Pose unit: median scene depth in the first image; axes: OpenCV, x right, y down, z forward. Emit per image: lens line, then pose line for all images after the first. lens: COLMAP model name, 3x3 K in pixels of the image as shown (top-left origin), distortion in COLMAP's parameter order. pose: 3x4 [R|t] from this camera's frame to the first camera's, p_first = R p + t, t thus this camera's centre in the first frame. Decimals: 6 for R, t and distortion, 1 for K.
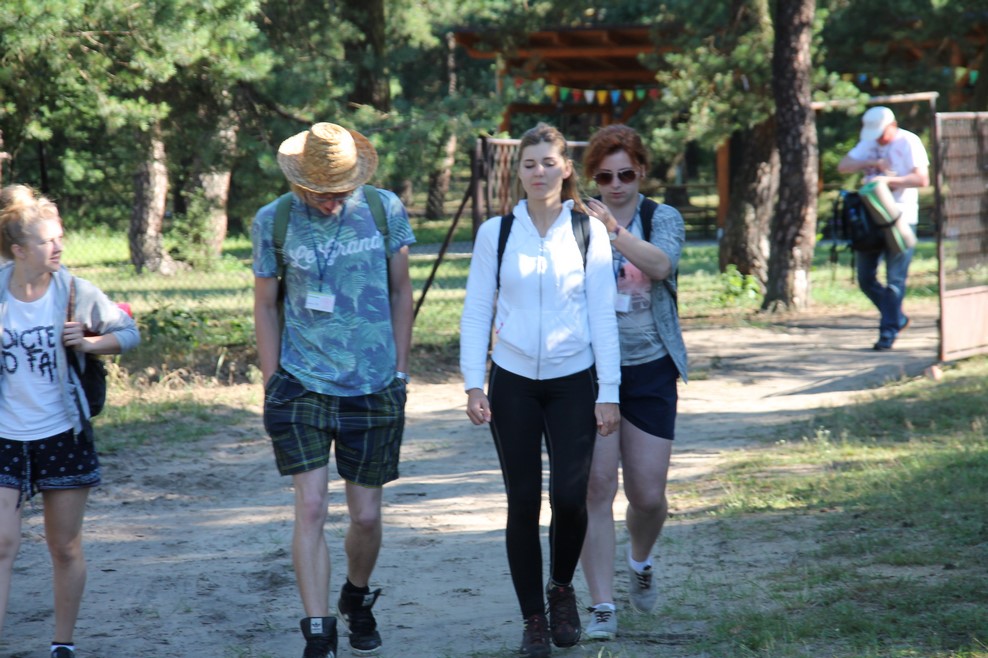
lens RADIAL K [[4714.5, 0, 494.0], [0, 4714.5, 329.0], [0, 0, 1]] dist [2.185966, -1.260283]
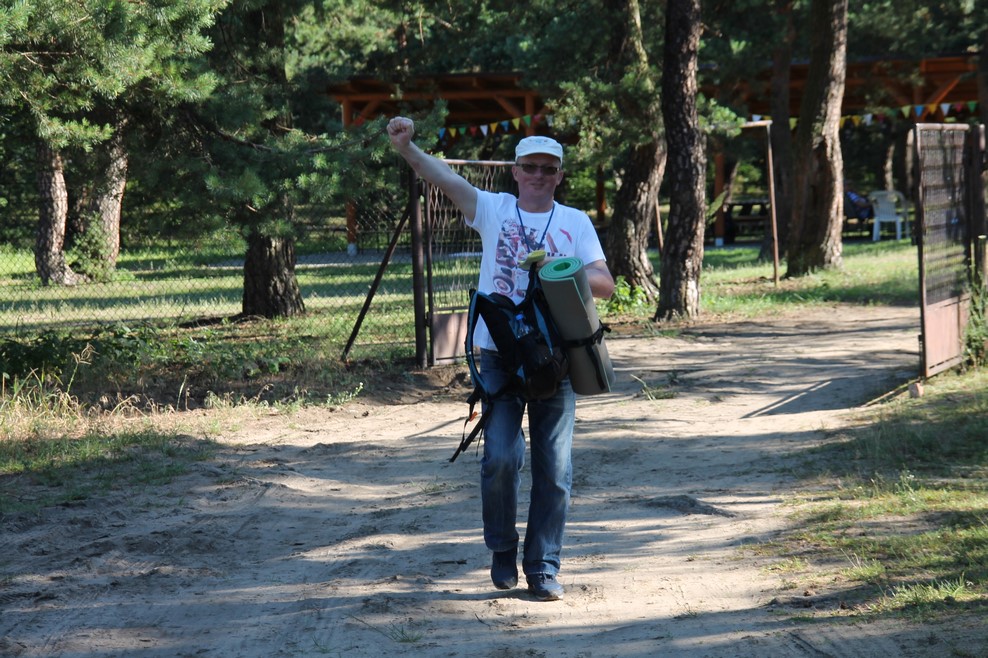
lens RADIAL K [[3283.5, 0, 505.3], [0, 3283.5, 340.7], [0, 0, 1]] dist [1.071340, 2.933864]
pose [[0.997327, -0.016196, 0.071253, -0.032441], [0.015501, 0.999827, 0.010295, -0.007325], [-0.071408, -0.009163, 0.997405, 0.266090]]
